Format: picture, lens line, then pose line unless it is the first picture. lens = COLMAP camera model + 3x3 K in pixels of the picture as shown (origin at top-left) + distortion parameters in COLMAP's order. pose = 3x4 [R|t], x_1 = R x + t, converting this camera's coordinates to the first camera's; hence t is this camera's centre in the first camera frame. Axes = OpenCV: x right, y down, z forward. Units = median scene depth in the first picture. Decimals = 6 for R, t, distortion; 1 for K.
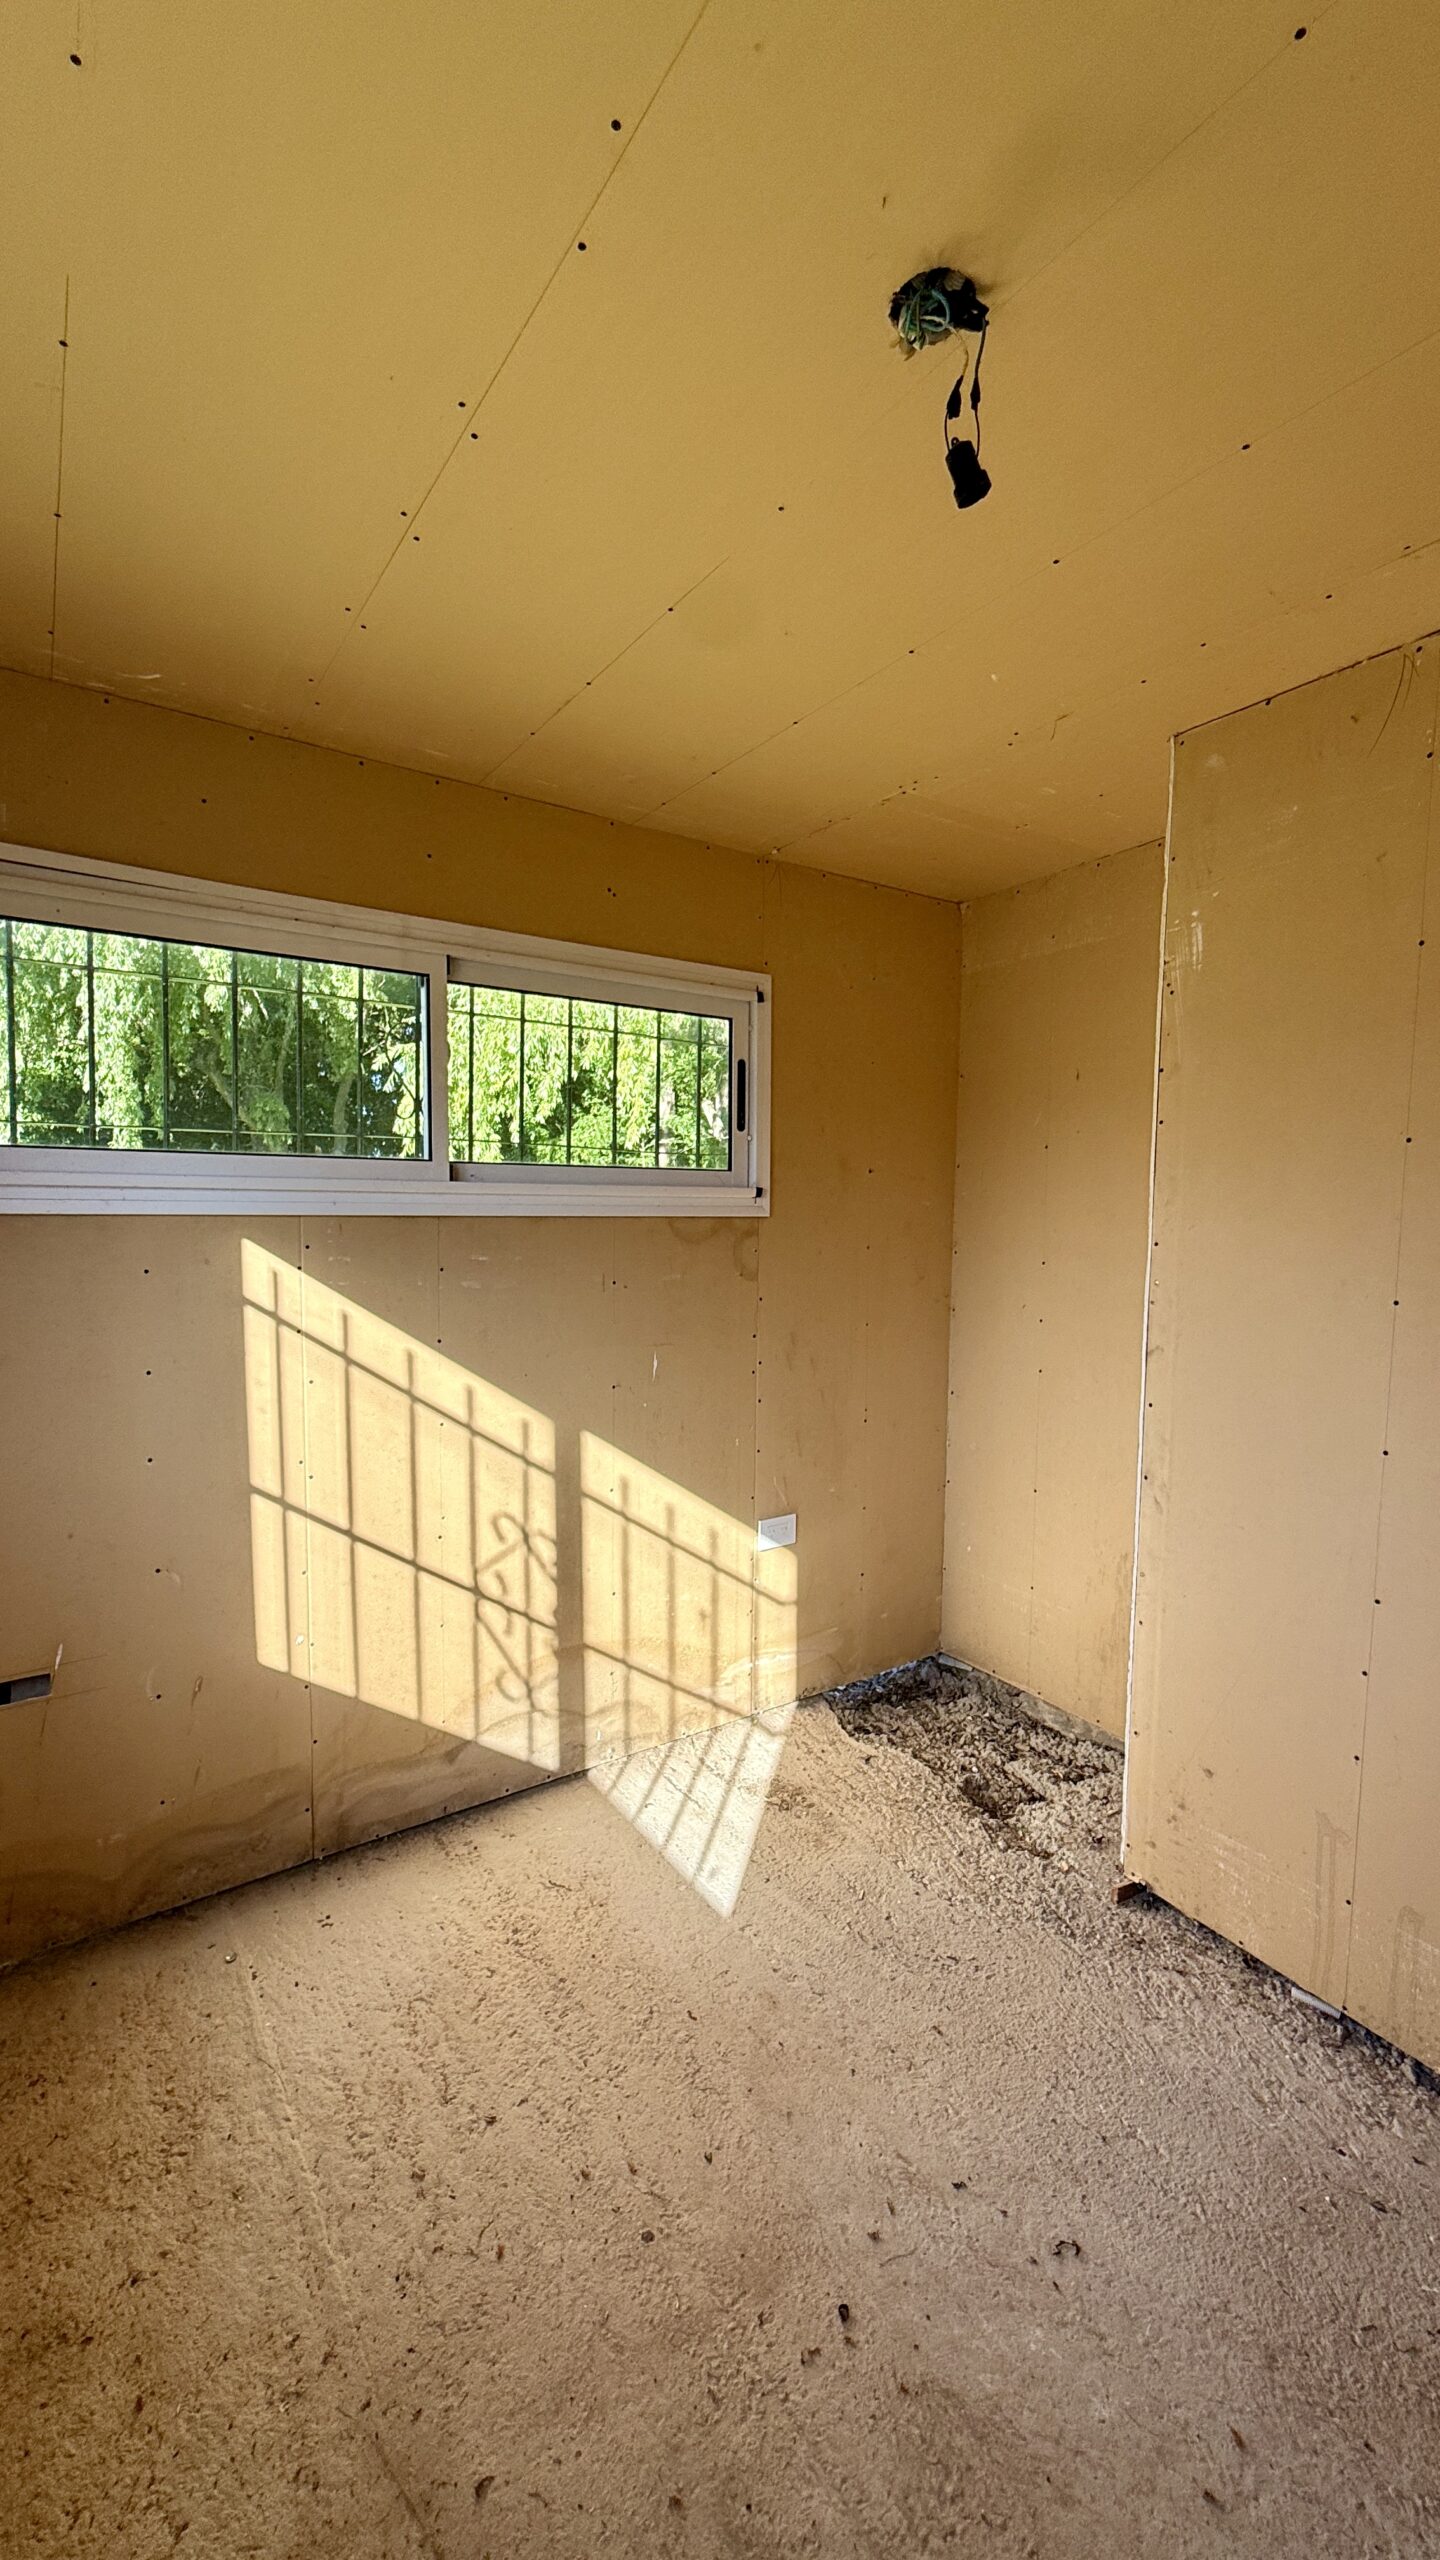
lens RADIAL K [[1018.0, 0, 727.7], [0, 1018.0, 1277.2], [0, 0, 1]] dist [0.001948, -0.000325]
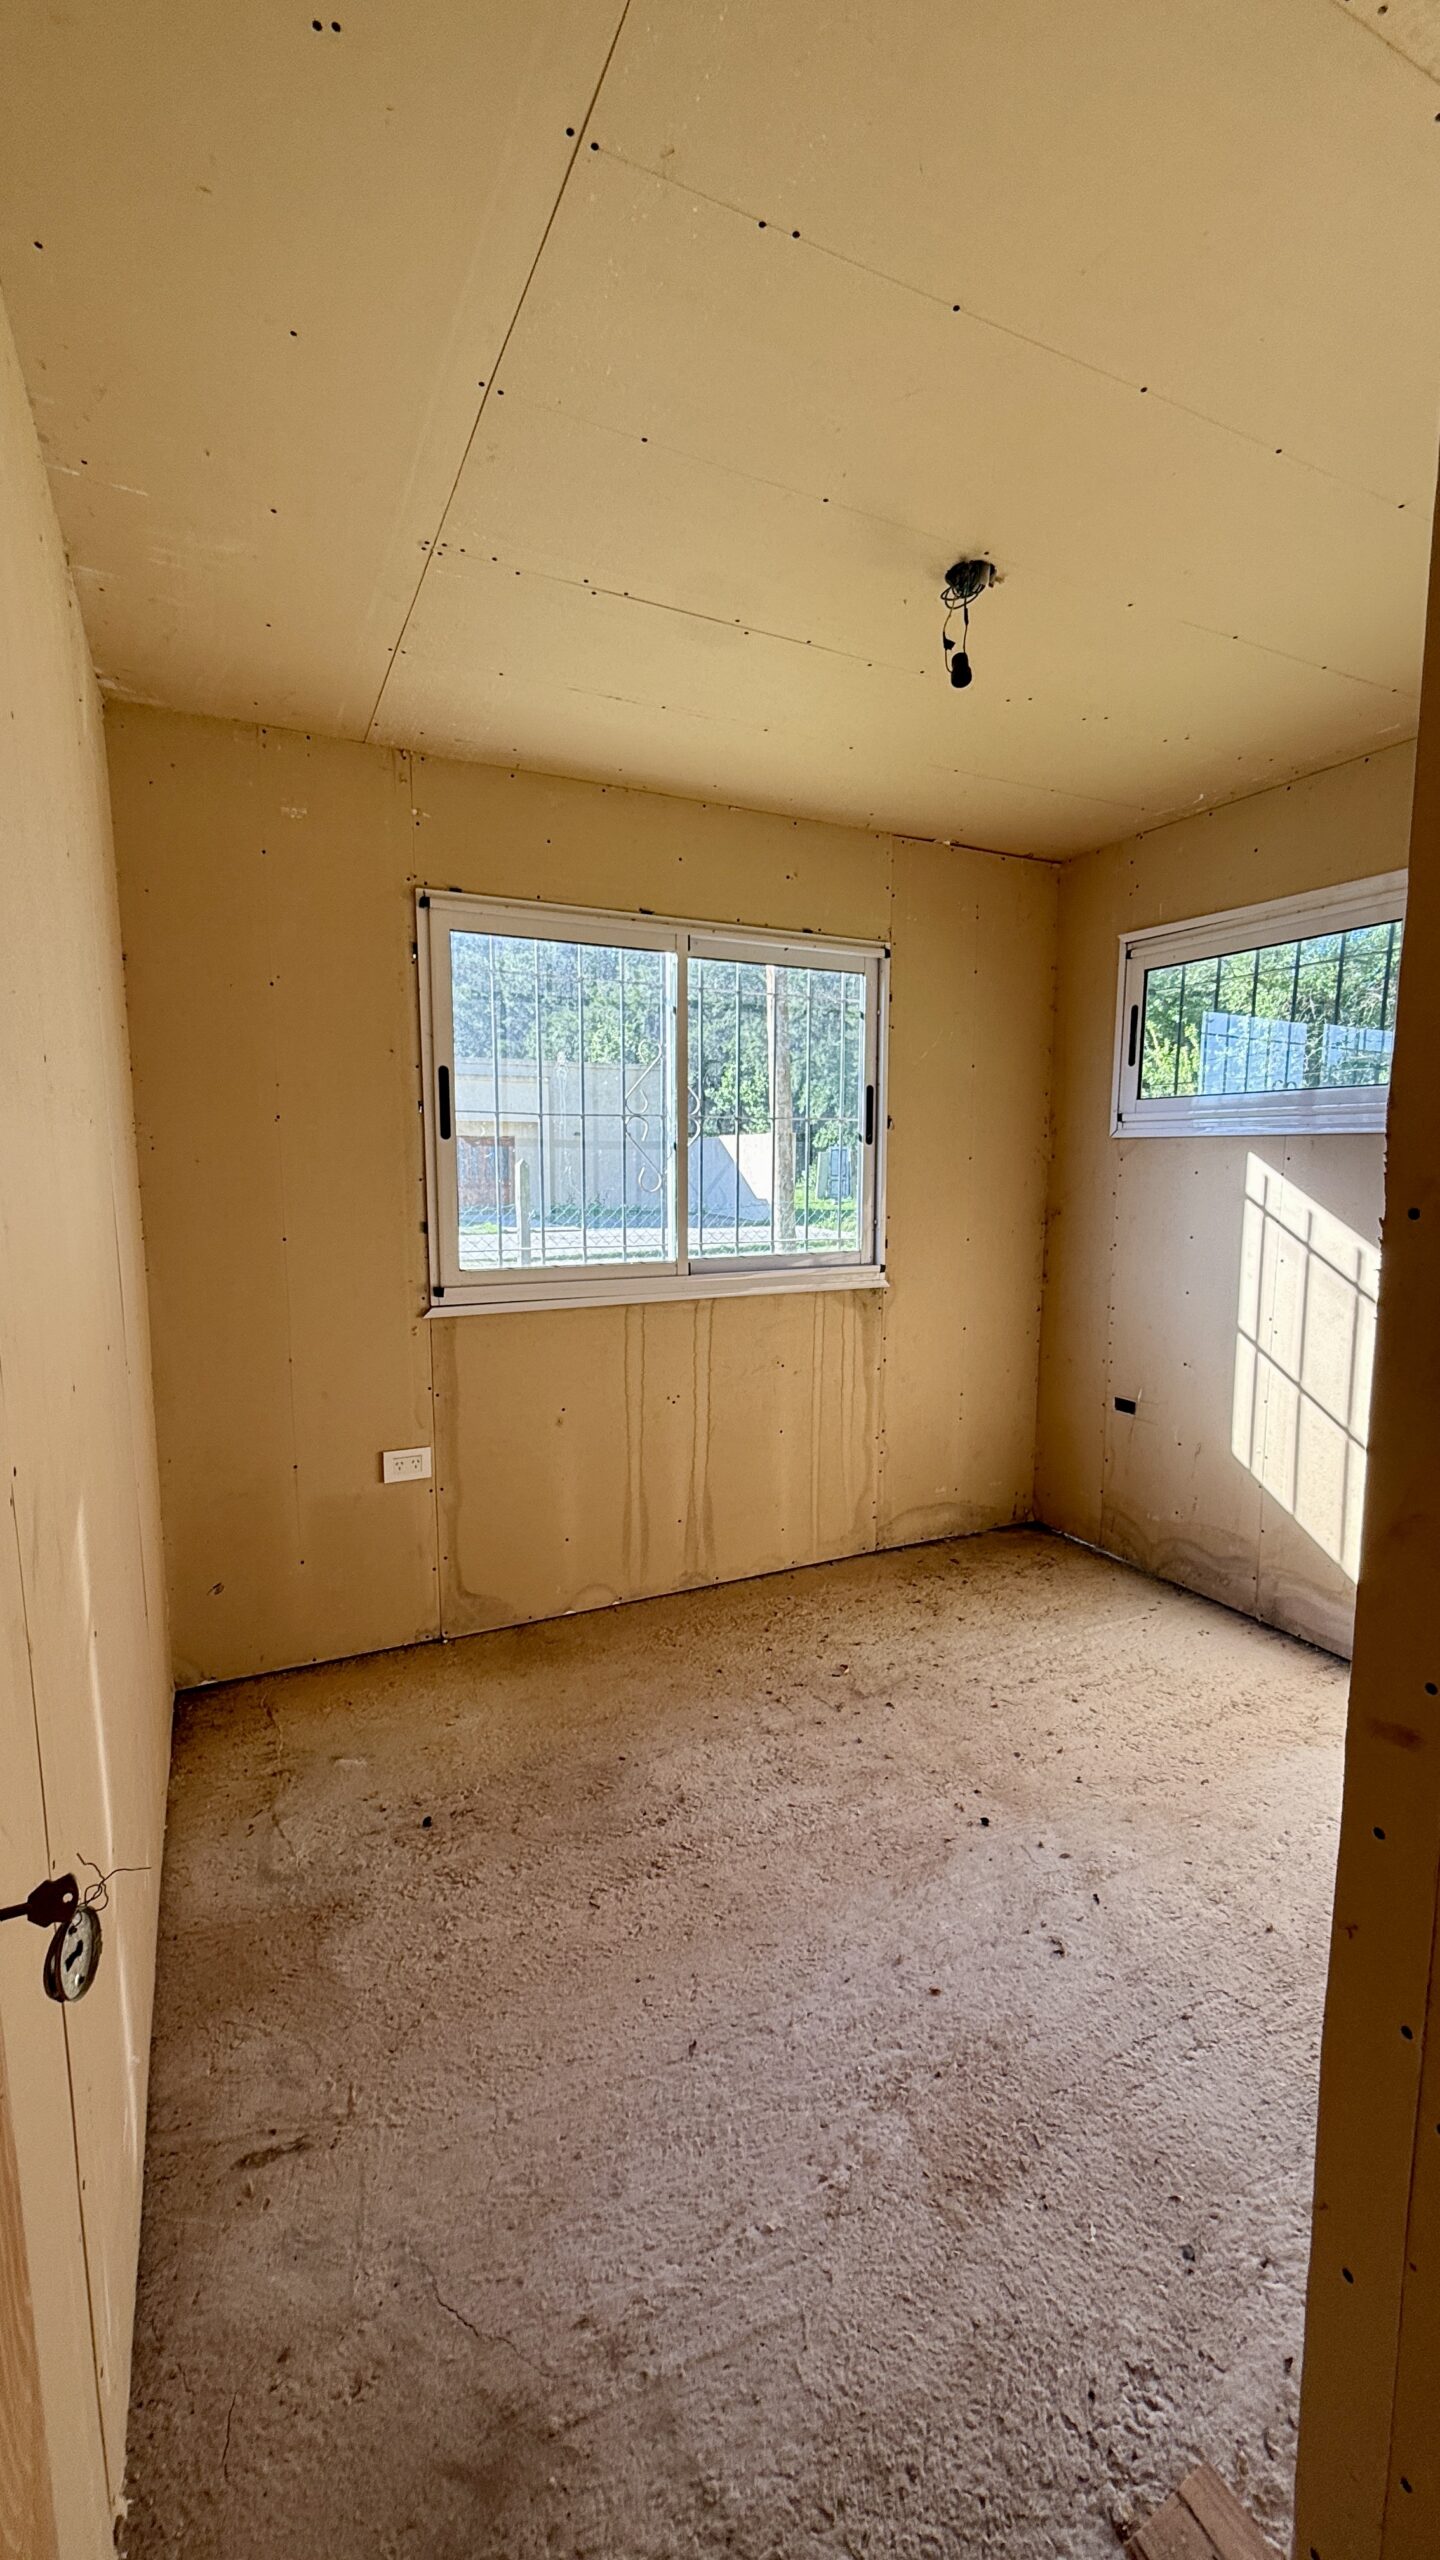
lens RADIAL K [[1018.0, 0, 712.6], [0, 1018.0, 1281.3], [0, 0, 1]] dist [0.001948, -0.000325]
pose [[-0.148231, 0.106738, -0.983176, 1.051372], [-0.076435, 0.989948, 0.118997, 0.028502], [0.985995, 0.092789, -0.138582, 0.472901]]
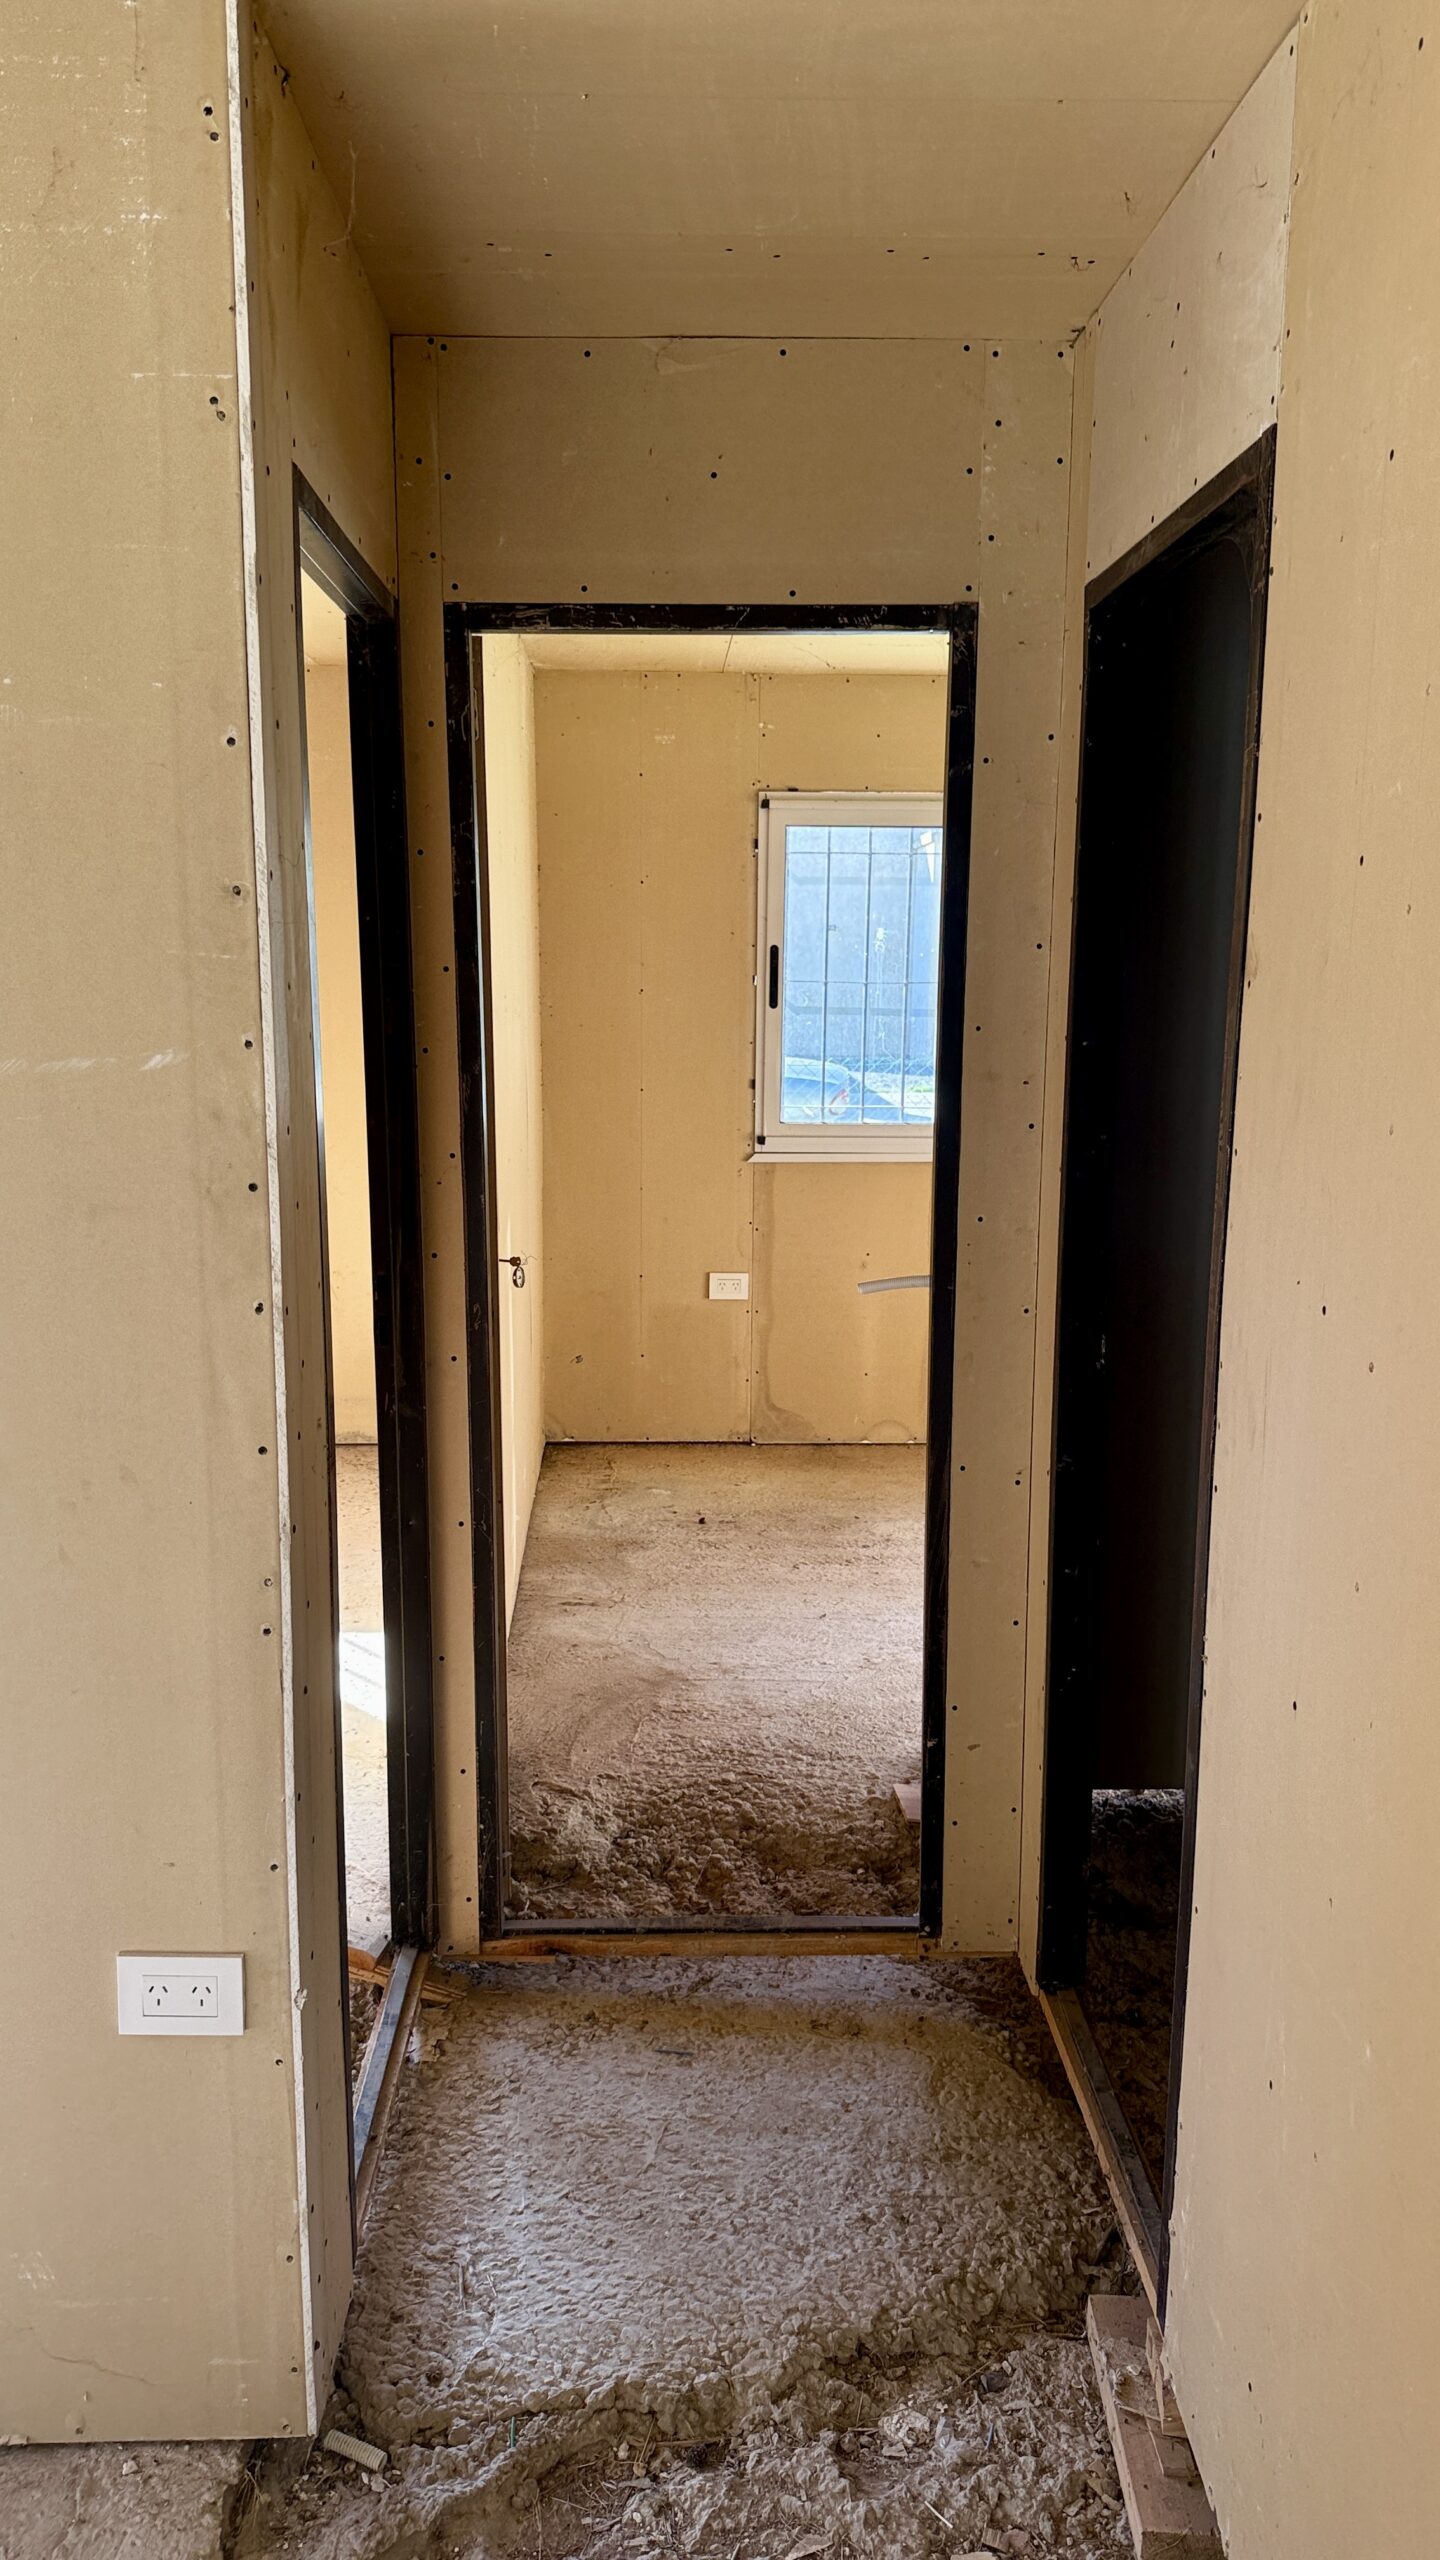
lens RADIAL K [[1776.2, 0, 722.2], [0, 1776.2, 1279.9], [0, 0, 1]] dist [0.057563, -0.059349]
pose [[-0.529253, 0.136464, -0.837418, 2.143645], [-0.078699, 0.974831, 0.208594, -0.127276], [0.844806, 0.176303, -0.505192, 1.307139]]
